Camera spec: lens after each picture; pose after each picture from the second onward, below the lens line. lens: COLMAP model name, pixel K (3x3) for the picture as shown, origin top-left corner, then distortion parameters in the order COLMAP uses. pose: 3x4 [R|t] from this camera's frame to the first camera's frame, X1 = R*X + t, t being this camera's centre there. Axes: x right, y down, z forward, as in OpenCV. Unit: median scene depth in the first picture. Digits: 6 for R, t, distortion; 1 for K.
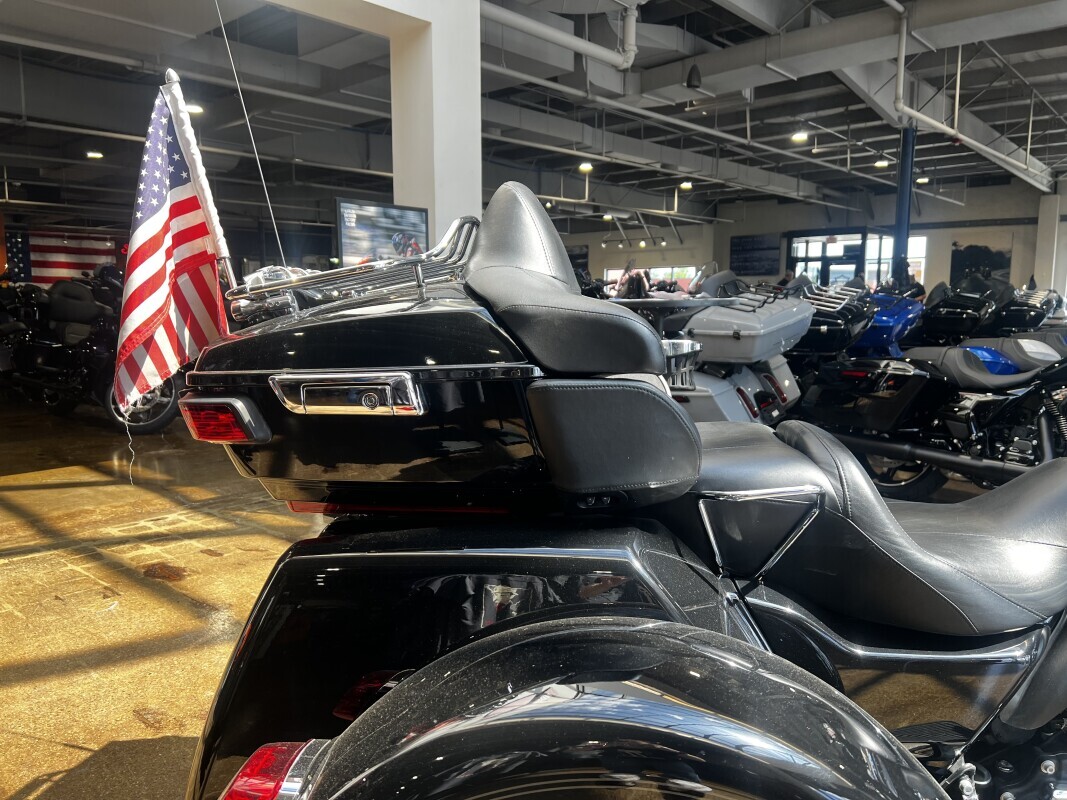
lens RADIAL K [[801.1, 0, 531.0], [0, 801.1, 403.0], [0, 0, 1]] dist [0.045214, -0.055673]
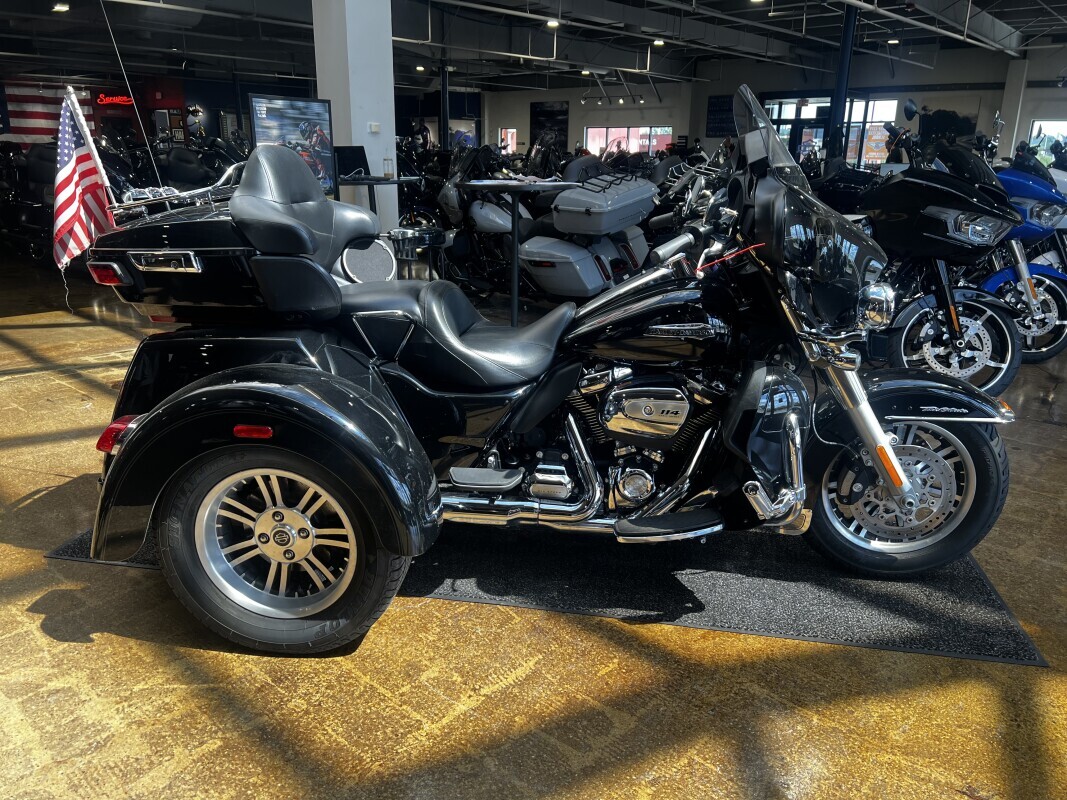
lens RADIAL K [[802.5, 0, 527.4], [0, 802.5, 403.7], [0, 0, 1]] dist [0.046641, -0.053832]
pose [[0.999889, 0.014827, -0.001135, 0.176772], [-0.014410, 0.984979, 0.172073, -0.005450], [0.003669, -0.172038, 0.985083, -0.274885]]
